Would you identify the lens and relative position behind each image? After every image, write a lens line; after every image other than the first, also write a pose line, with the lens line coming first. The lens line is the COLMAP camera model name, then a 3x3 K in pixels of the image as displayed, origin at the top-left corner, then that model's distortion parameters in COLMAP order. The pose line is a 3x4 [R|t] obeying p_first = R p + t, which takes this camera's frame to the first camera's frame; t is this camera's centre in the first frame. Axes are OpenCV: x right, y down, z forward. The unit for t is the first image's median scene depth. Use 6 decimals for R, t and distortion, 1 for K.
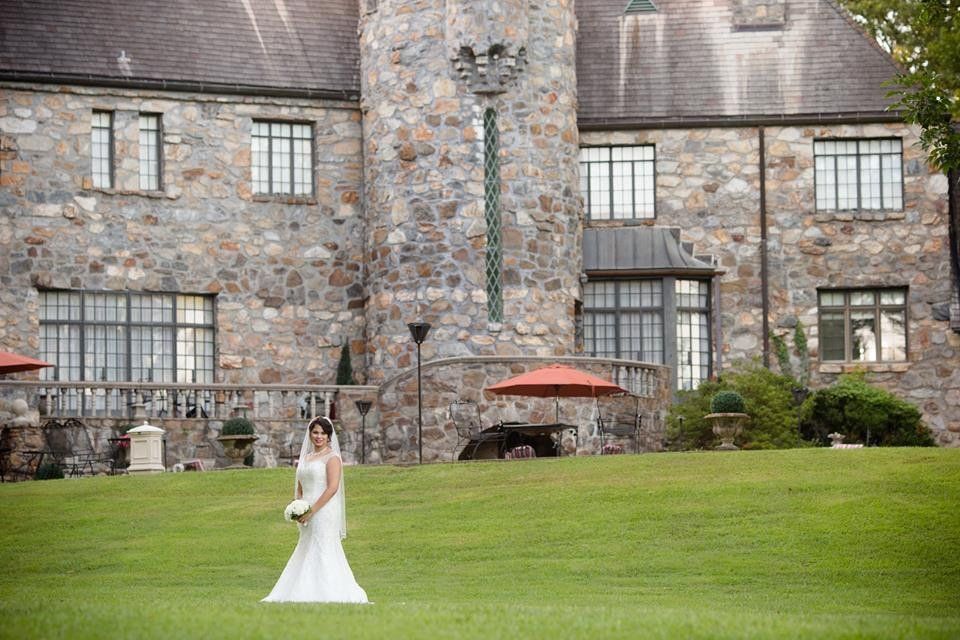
lens RADIAL K [[3344.4, 0, 480.0], [0, 3344.4, 320.0], [0, 0, 1]] dist [-0.018463, 0.528834]
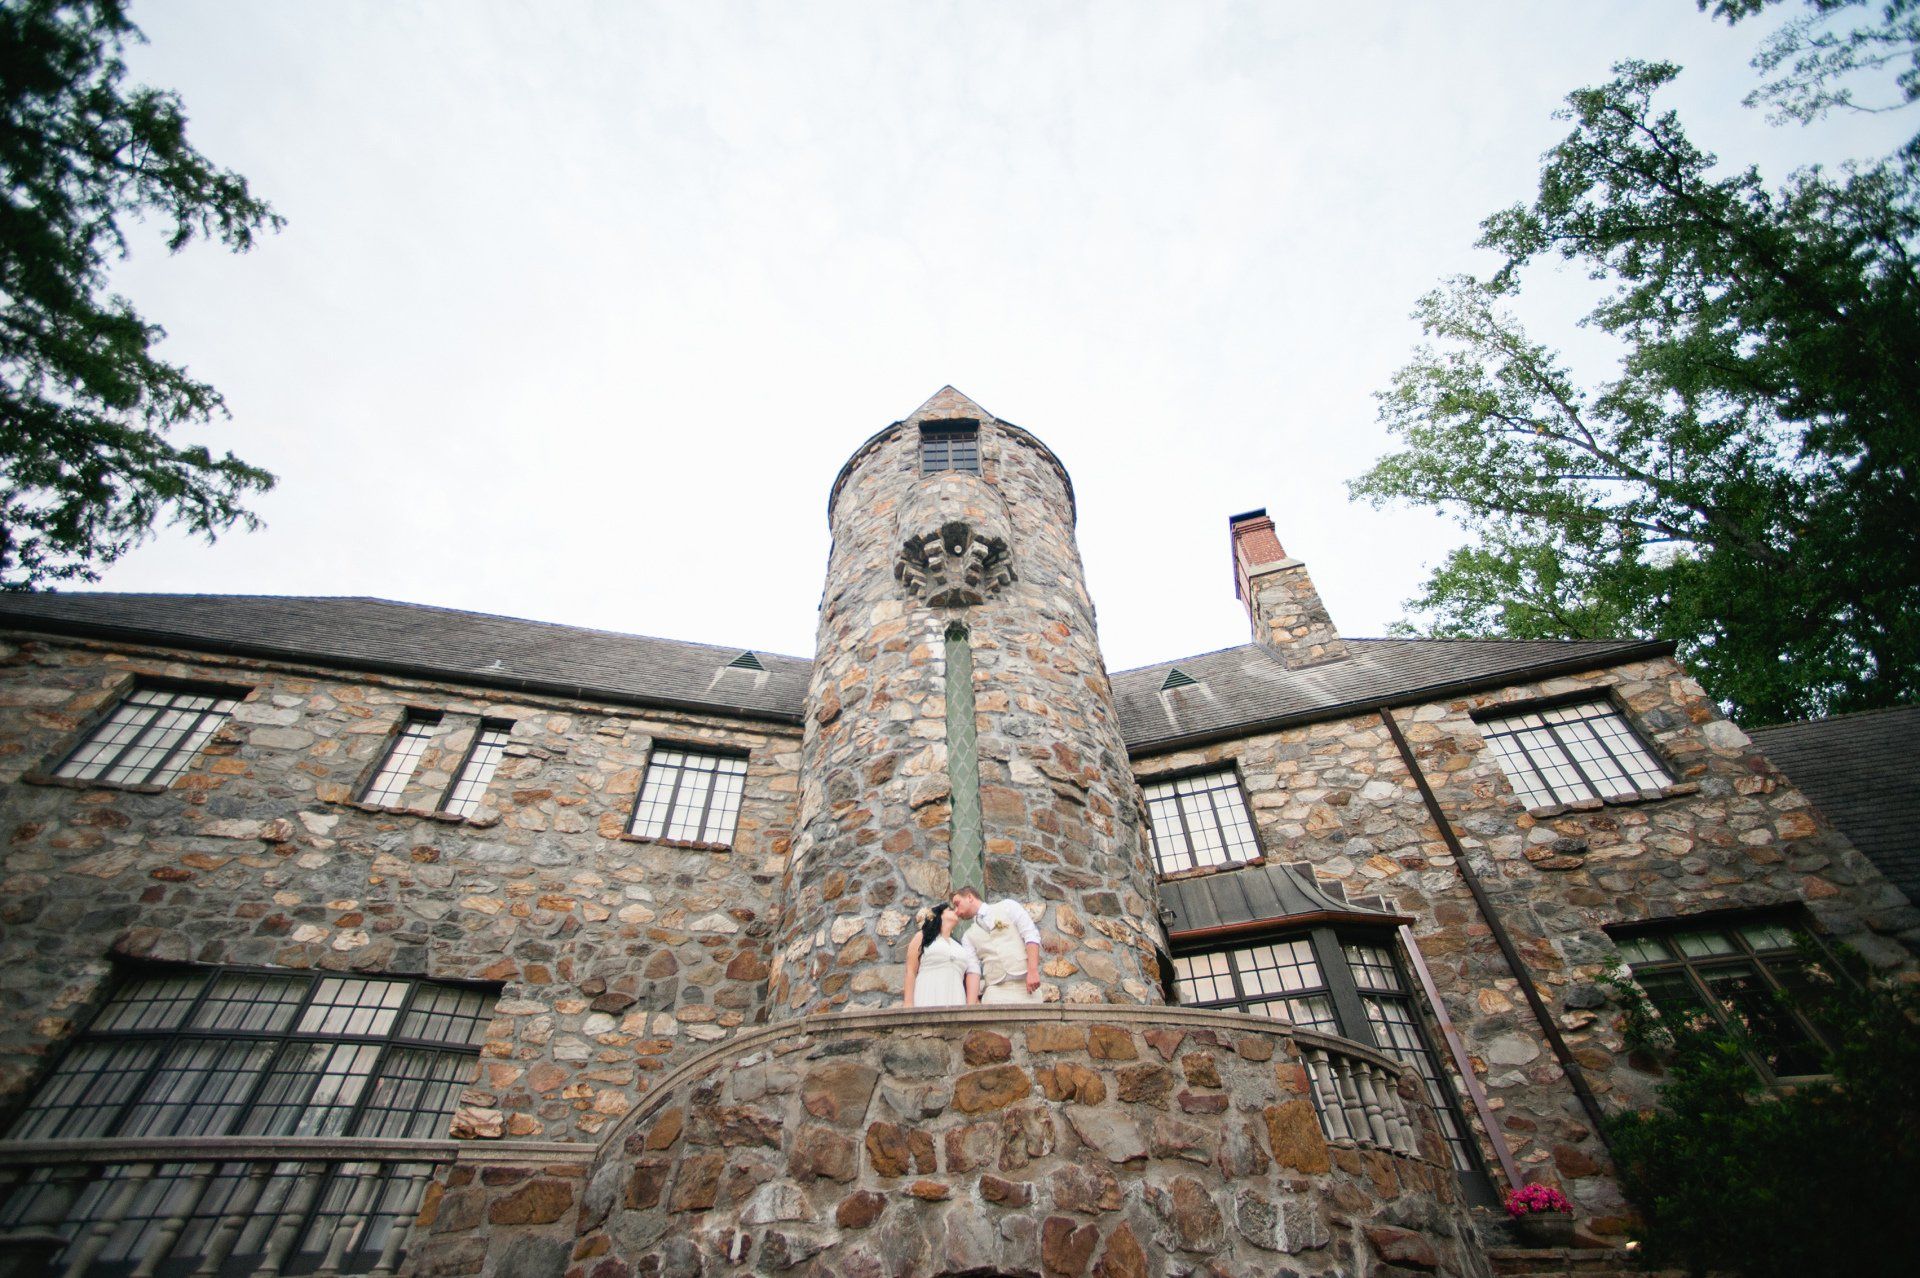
lens RADIAL K [[755.2, 0, 954.4], [0, 755.2, 647.0], [0, 0, 1]] dist [-0.069646, 0.032000]
pose [[0.976208, -0.154515, -0.152126, 0.023099], [0.026763, 0.782072, -0.622613, 0.026668], [0.215177, 0.603729, 0.767601, 0.889152]]
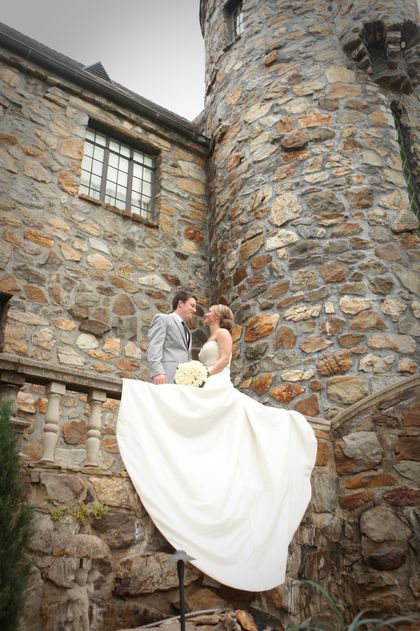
lens RADIAL K [[570.6, 0, 210.0], [0, 570.6, 315.5], [0, 0, 1]] dist [-0.114629, 0.126105]
pose [[0.980860, 0.089054, 0.173156, -0.059216], [-0.023581, 0.937065, -0.348359, 0.032761], [-0.193281, 0.337608, 0.921229, 0.894964]]
